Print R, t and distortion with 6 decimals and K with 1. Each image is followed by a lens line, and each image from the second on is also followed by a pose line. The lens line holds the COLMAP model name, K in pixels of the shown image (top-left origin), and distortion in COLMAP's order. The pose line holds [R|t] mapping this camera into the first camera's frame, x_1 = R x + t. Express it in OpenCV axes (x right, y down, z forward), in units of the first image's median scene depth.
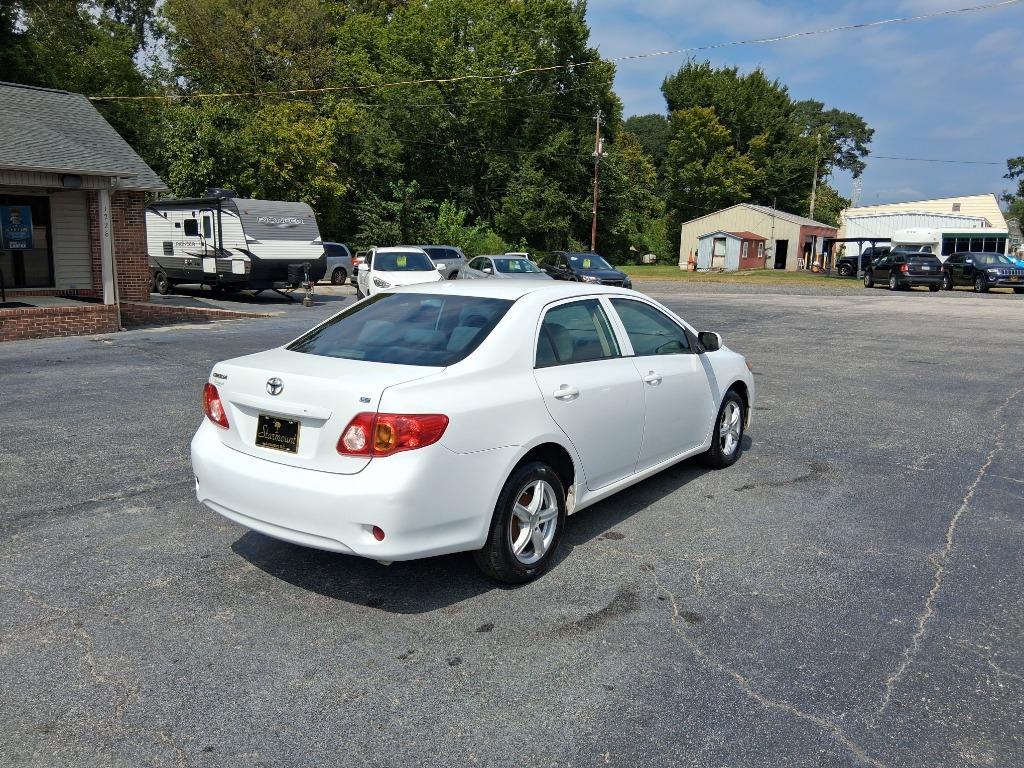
lens RADIAL K [[772.9, 0, 512.0], [0, 772.9, 384.0], [0, 0, 1]] dist [0.094555, -0.169040]
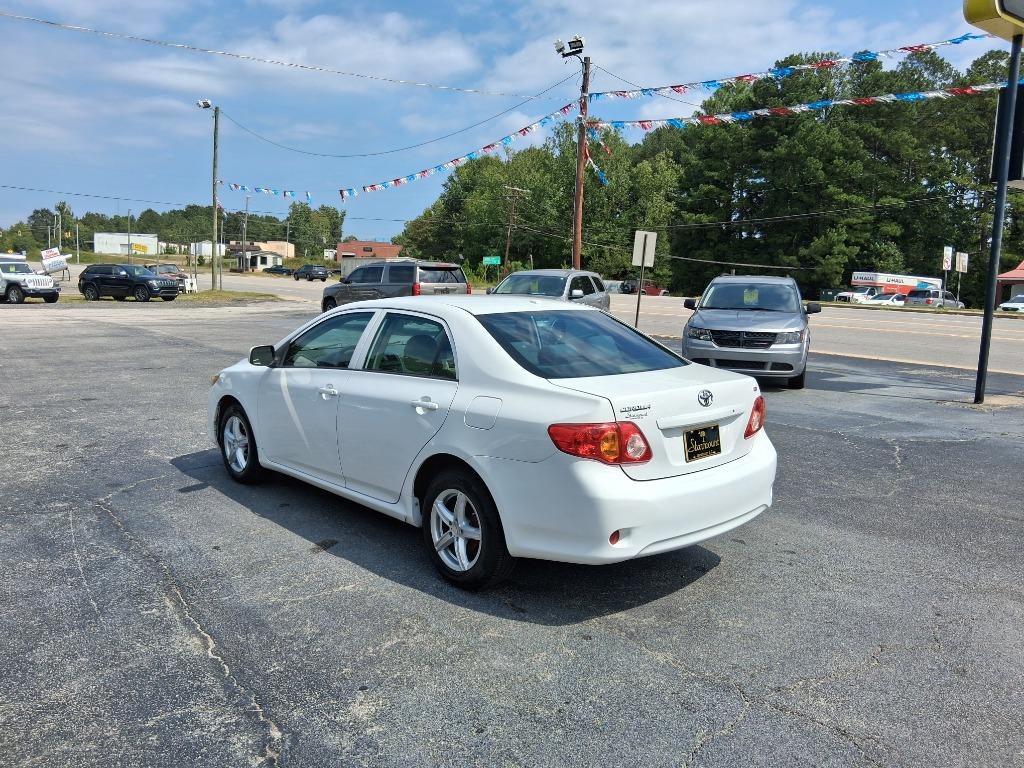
lens RADIAL K [[781.8, 0, 512.0], [0, 781.8, 384.0], [0, 0, 1]] dist [0.109005, -0.180981]
pose [[0.189201, -0.136510, 0.972403, -0.217353], [0.147706, 0.982978, 0.109255, -0.026808], [-0.970766, 0.122958, 0.206143, 0.160336]]
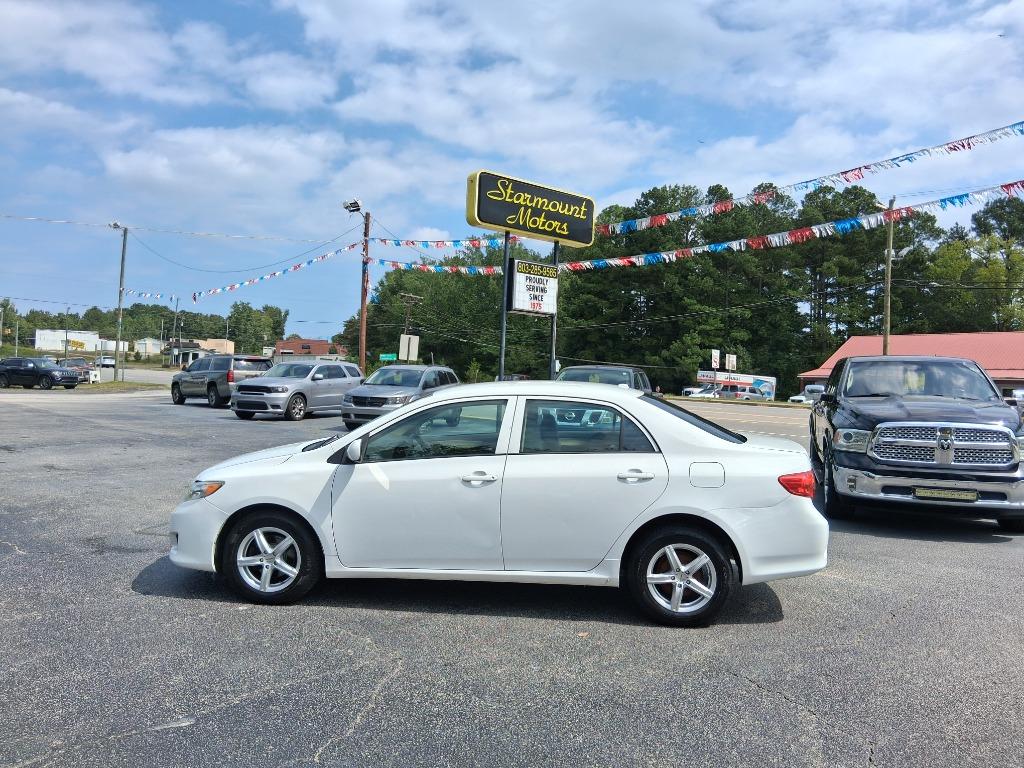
lens RADIAL K [[772.9, 0, 512.0], [0, 772.9, 384.0], [0, 0, 1]] dist [0.094555, -0.169040]
pose [[0.124889, -0.014256, 0.992068, -0.487687], [0.142278, 0.989820, -0.003688, 0.027944], [-0.981916, 0.141610, 0.125646, -0.135411]]
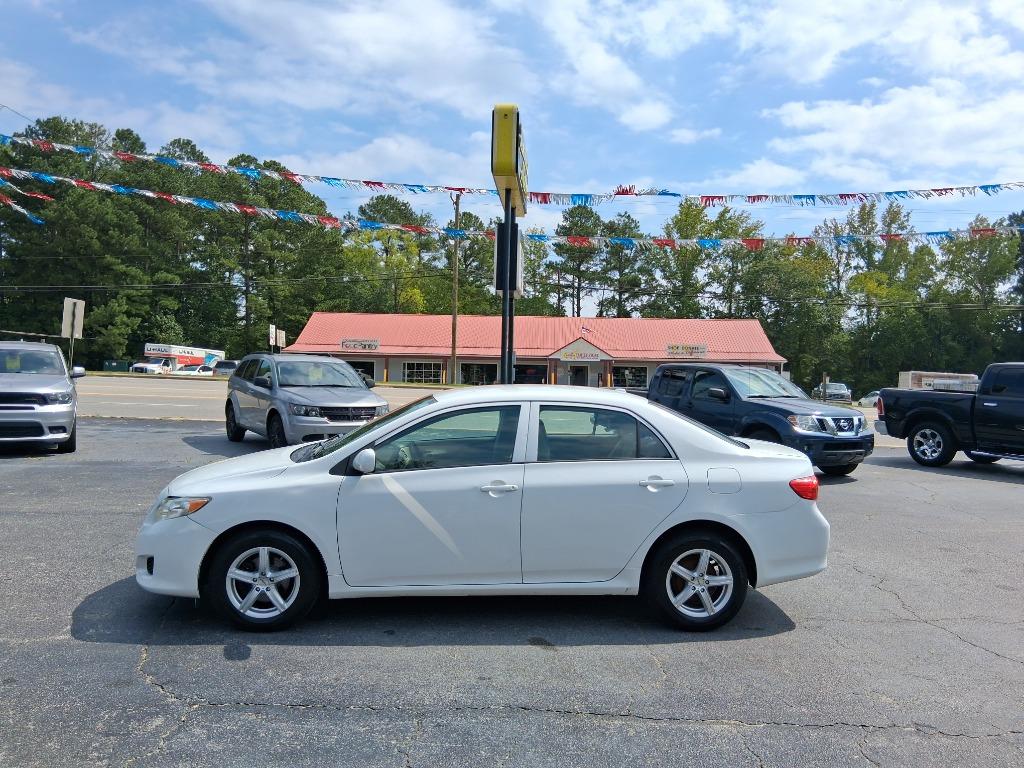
lens RADIAL K [[776.9, 0, 512.0], [0, 776.9, 384.0], [0, 0, 1]] dist [0.061542, -0.094324]
pose [[-0.657958, -0.044515, 0.751738, -0.174634], [0.097405, 0.984835, 0.143571, -0.064911], [-0.746729, 0.167687, -0.643644, 0.377186]]
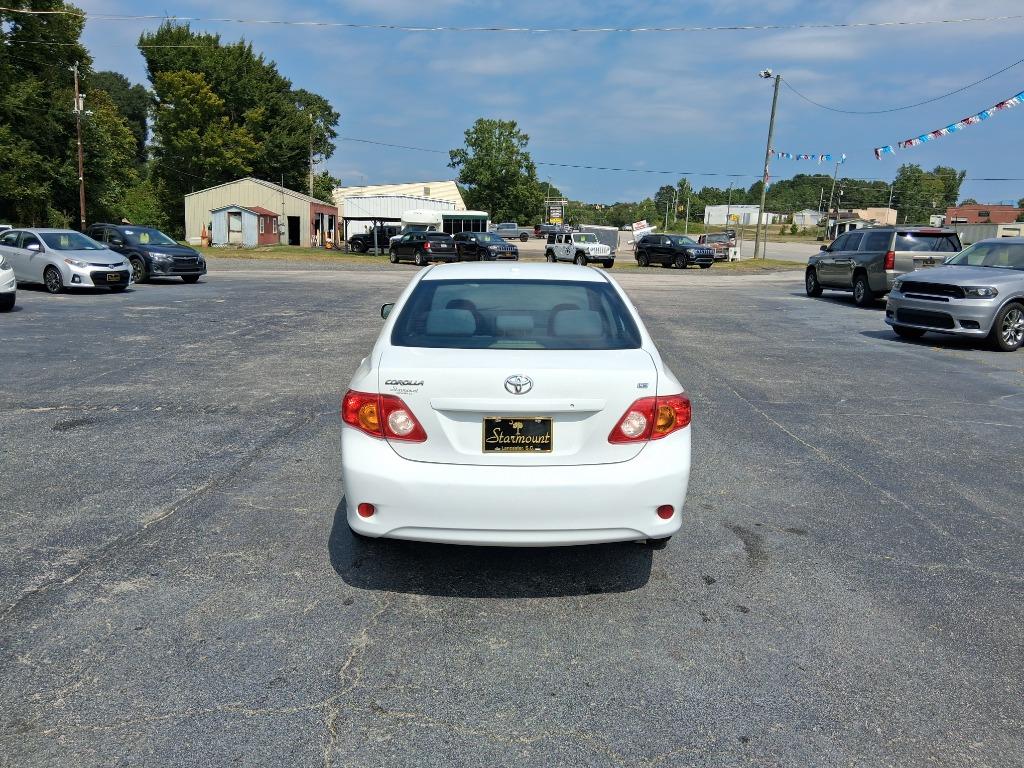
lens RADIAL K [[772.9, 0, 512.0], [0, 772.9, 384.0], [0, 0, 1]] dist [0.094555, -0.169040]
pose [[0.792671, -0.108073, 0.599994, -0.133586], [0.089545, 0.994127, 0.060765, -0.008343], [-0.603038, 0.005559, 0.797693, 0.042500]]
